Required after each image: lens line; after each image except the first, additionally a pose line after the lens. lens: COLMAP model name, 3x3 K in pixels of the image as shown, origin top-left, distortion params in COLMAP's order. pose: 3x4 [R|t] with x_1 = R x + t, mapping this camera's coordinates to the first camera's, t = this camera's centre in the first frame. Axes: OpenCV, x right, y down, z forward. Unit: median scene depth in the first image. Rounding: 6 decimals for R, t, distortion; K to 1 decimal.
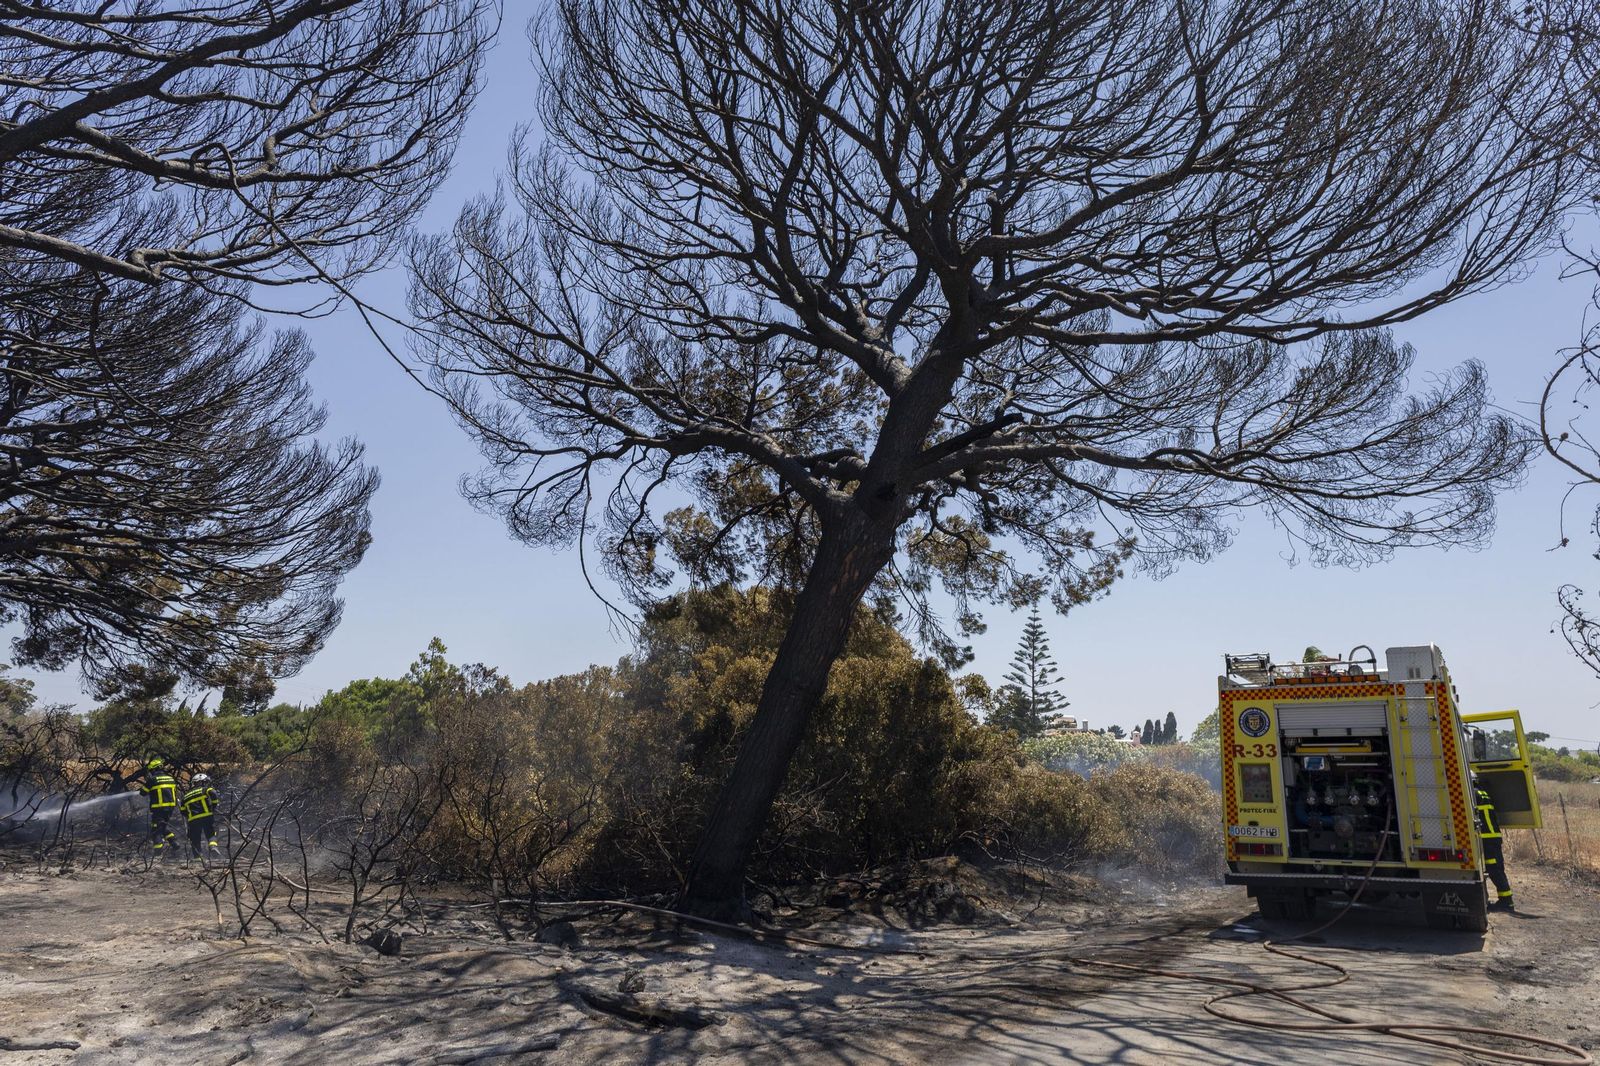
lens RADIAL K [[1141.8, 0, 804.0], [0, 1141.8, 533.6], [0, 0, 1]] dist [-0.004705, -0.006457]
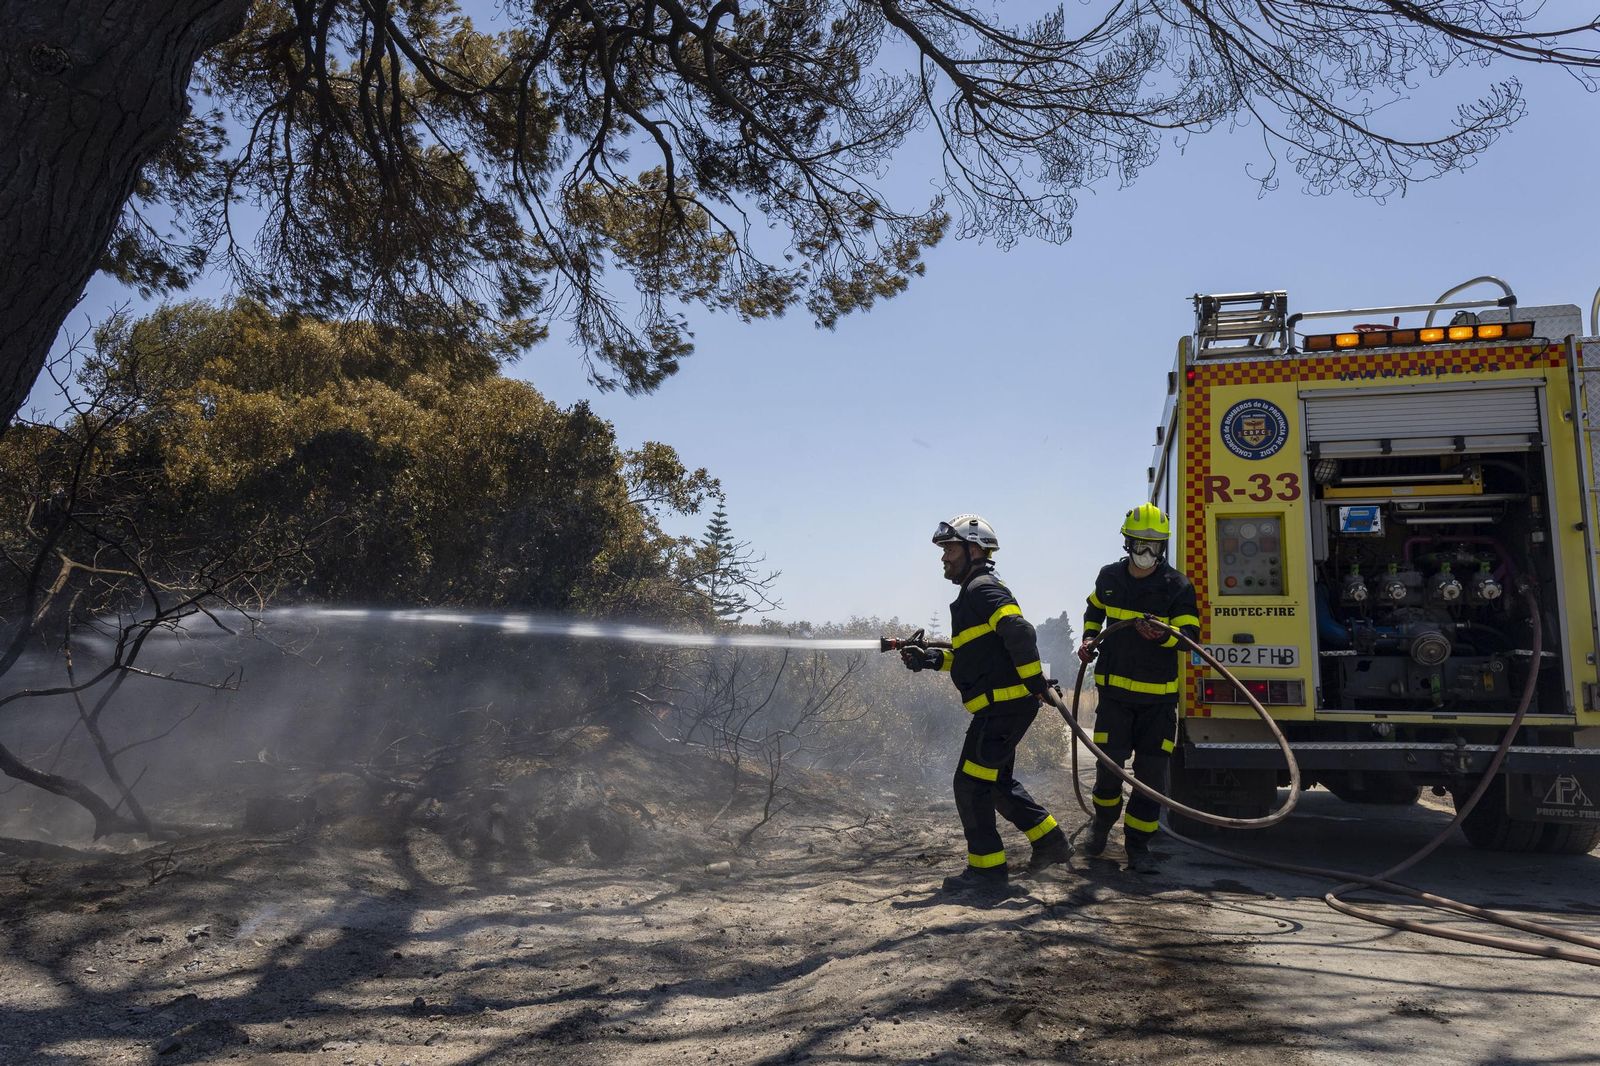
lens RADIAL K [[1141.8, 0, 804.0], [0, 1141.8, 533.6], [0, 0, 1]] dist [-0.004705, -0.006457]
pose [[0.959867, 0.055377, 0.274934, 0.090397], [-0.074430, 0.995459, 0.059348, 0.195733], [-0.270399, -0.077429, 0.959630, 0.600181]]
